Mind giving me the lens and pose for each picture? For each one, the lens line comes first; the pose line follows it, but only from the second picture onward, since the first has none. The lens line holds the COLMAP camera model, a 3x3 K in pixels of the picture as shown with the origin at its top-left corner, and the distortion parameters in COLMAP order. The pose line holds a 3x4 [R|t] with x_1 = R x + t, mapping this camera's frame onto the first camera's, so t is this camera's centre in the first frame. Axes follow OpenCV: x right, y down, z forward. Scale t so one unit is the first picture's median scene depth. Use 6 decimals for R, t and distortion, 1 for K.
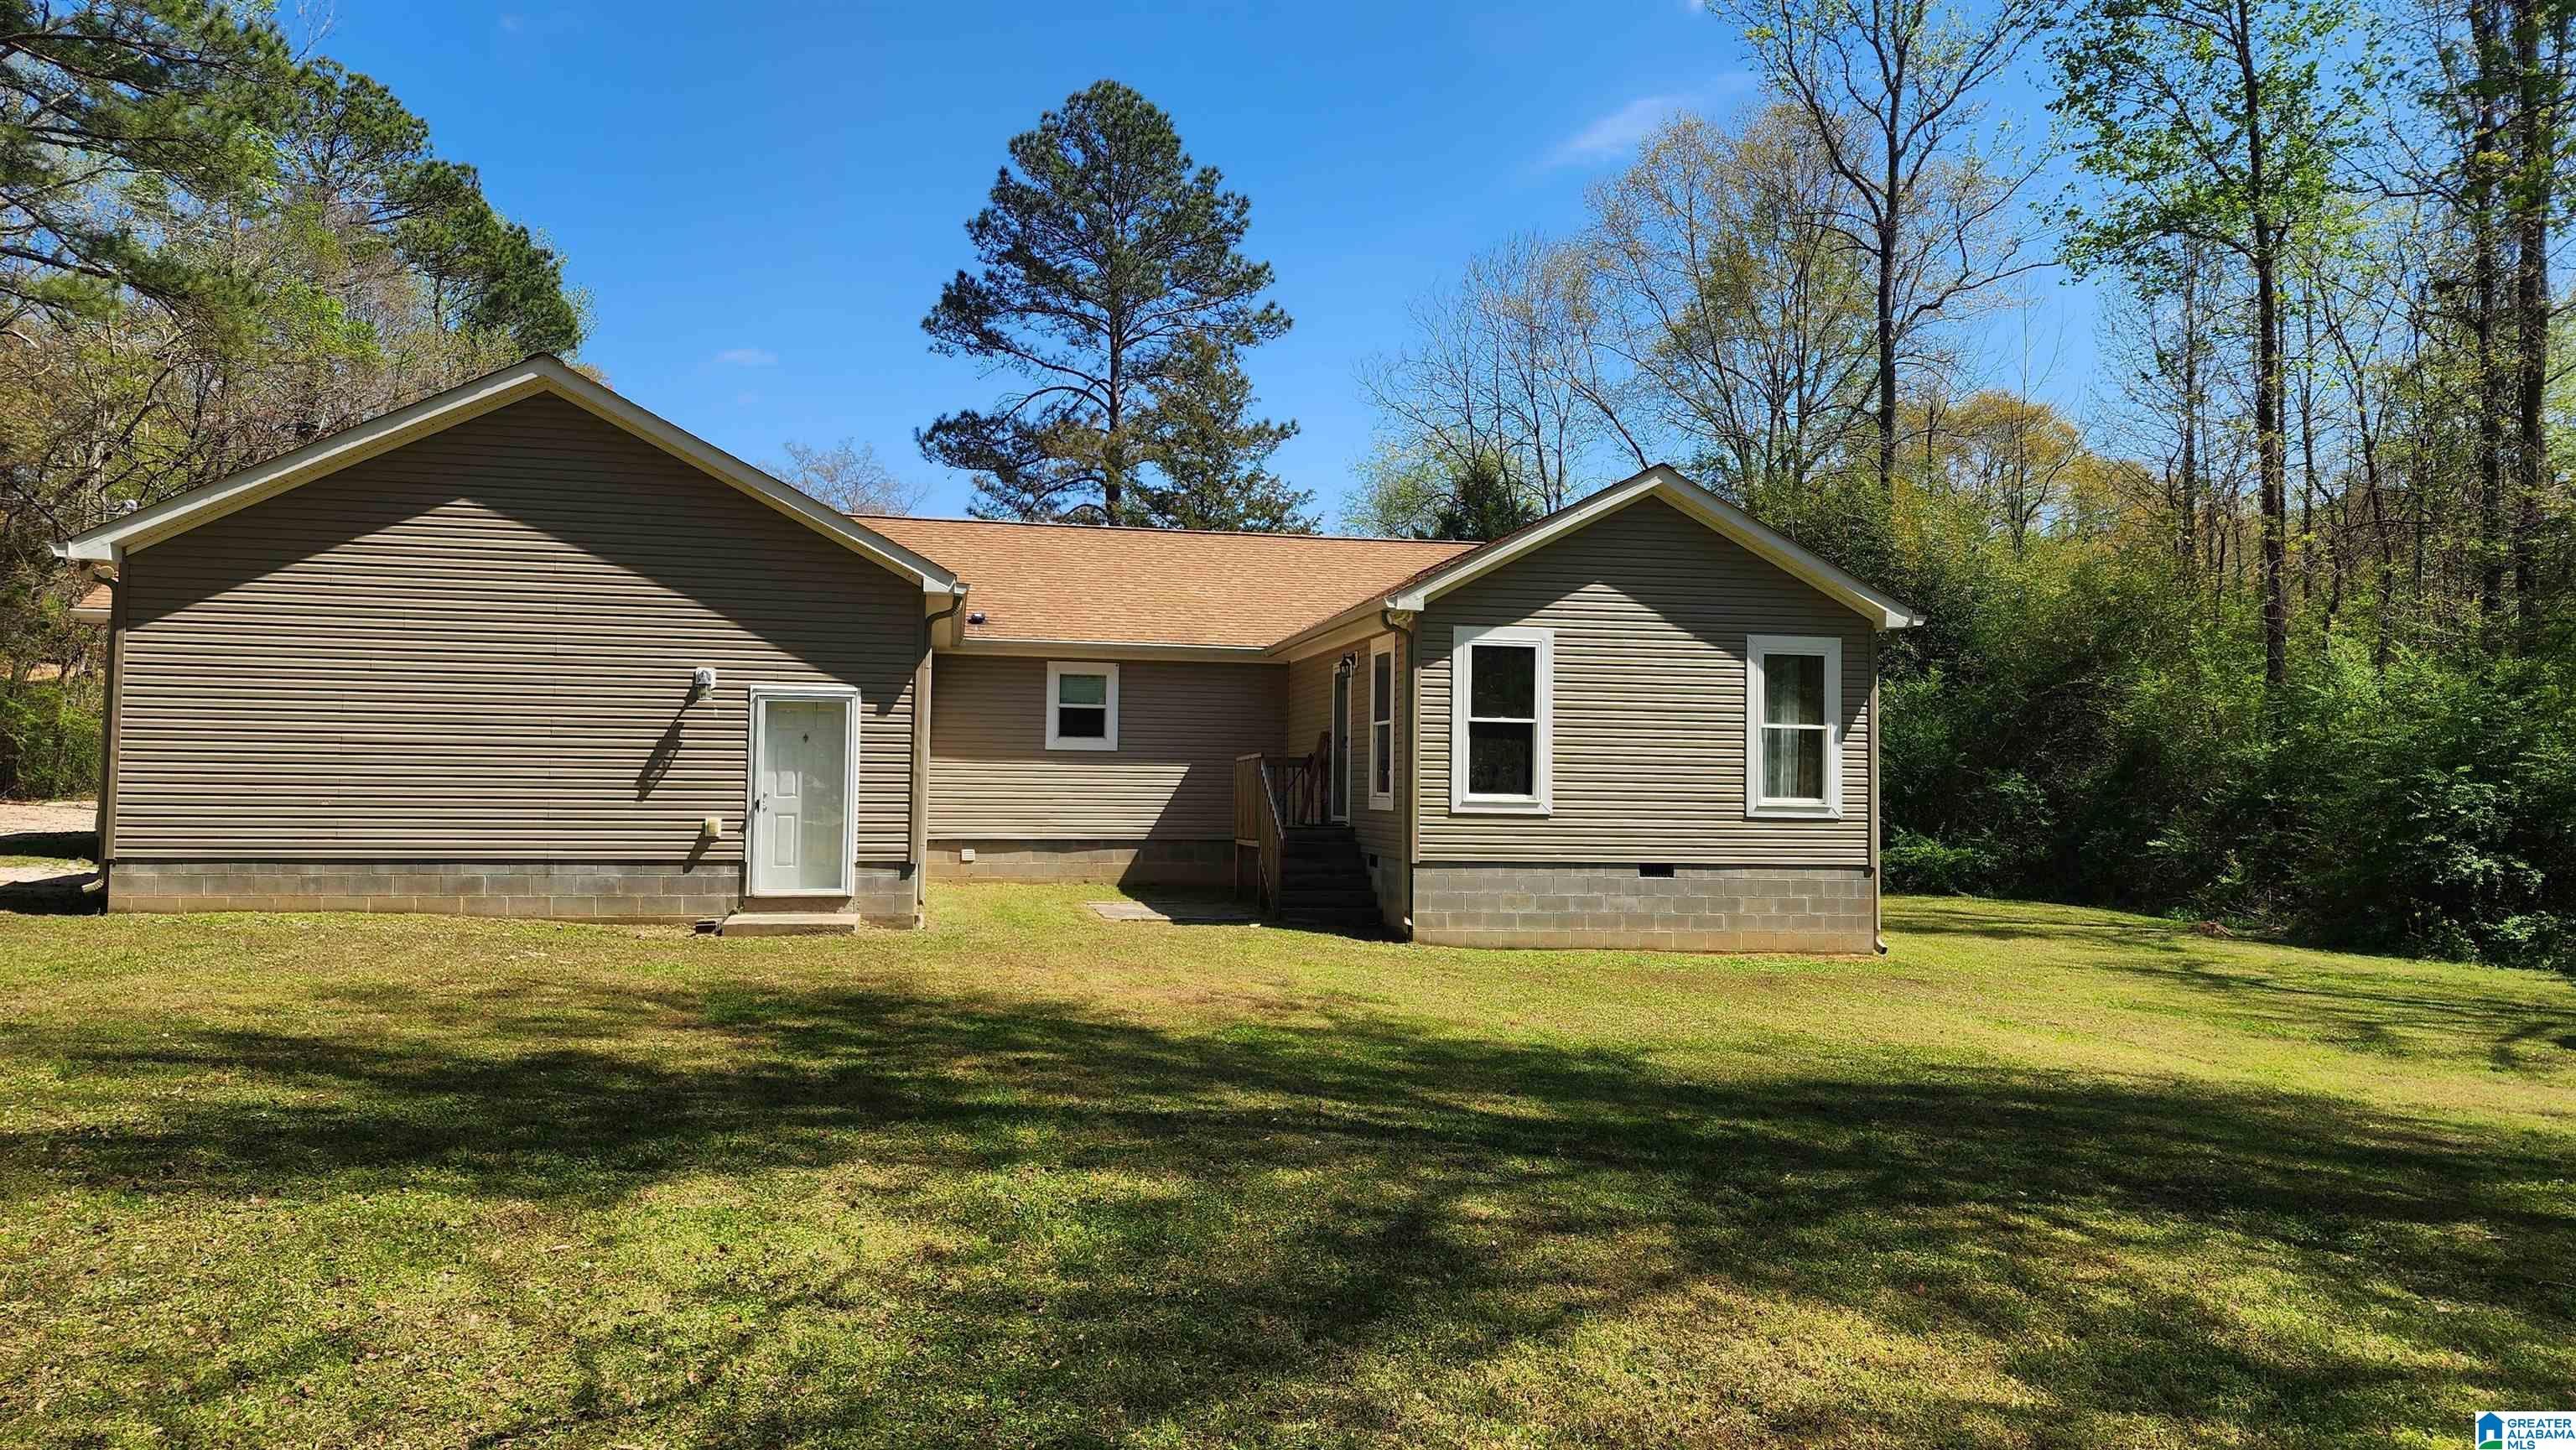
lens RADIAL K [[1778.6, 0, 1288.0], [0, 1778.6, 725.0], [0, 0, 1]] dist [0.102852, -0.136391]
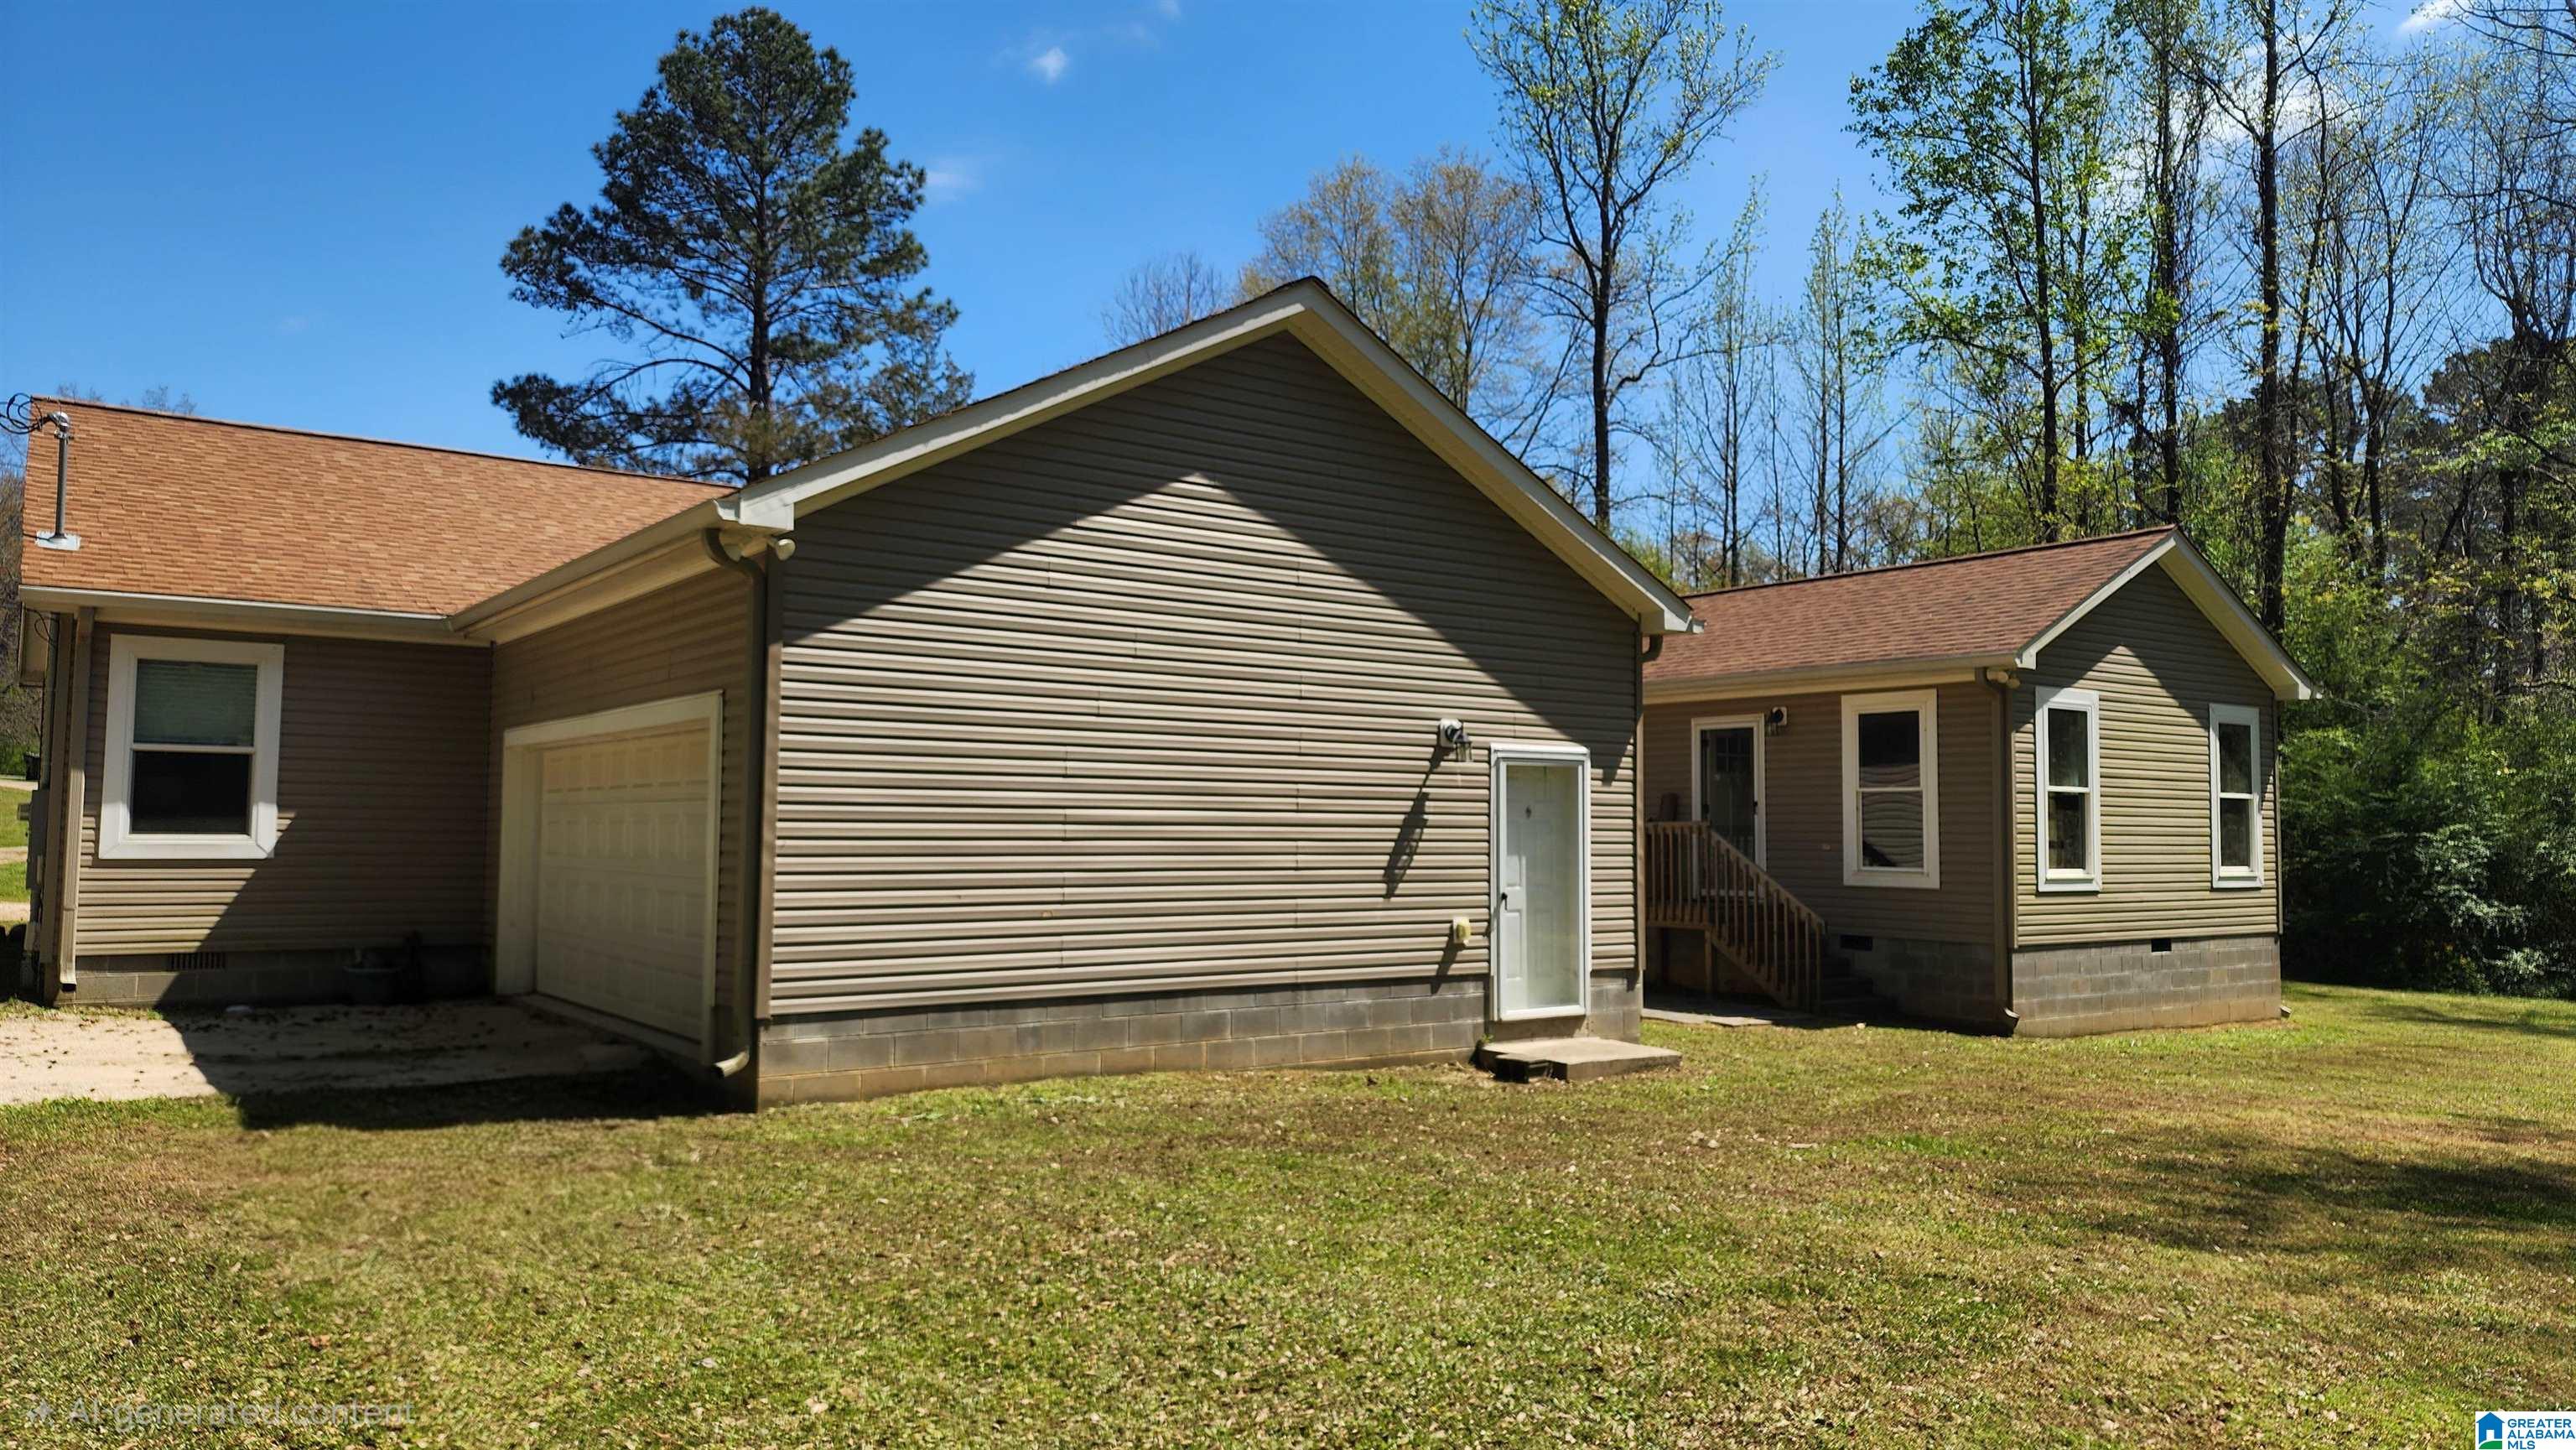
lens RADIAL K [[1778.6, 0, 1288.0], [0, 1778.6, 725.0], [0, 0, 1]] dist [0.102852, -0.136391]
pose [[0.901644, 0.019415, 0.432043, -0.658091], [-0.012620, 0.999748, -0.018588, -0.013769], [-0.432295, 0.011307, 0.901661, 0.330456]]
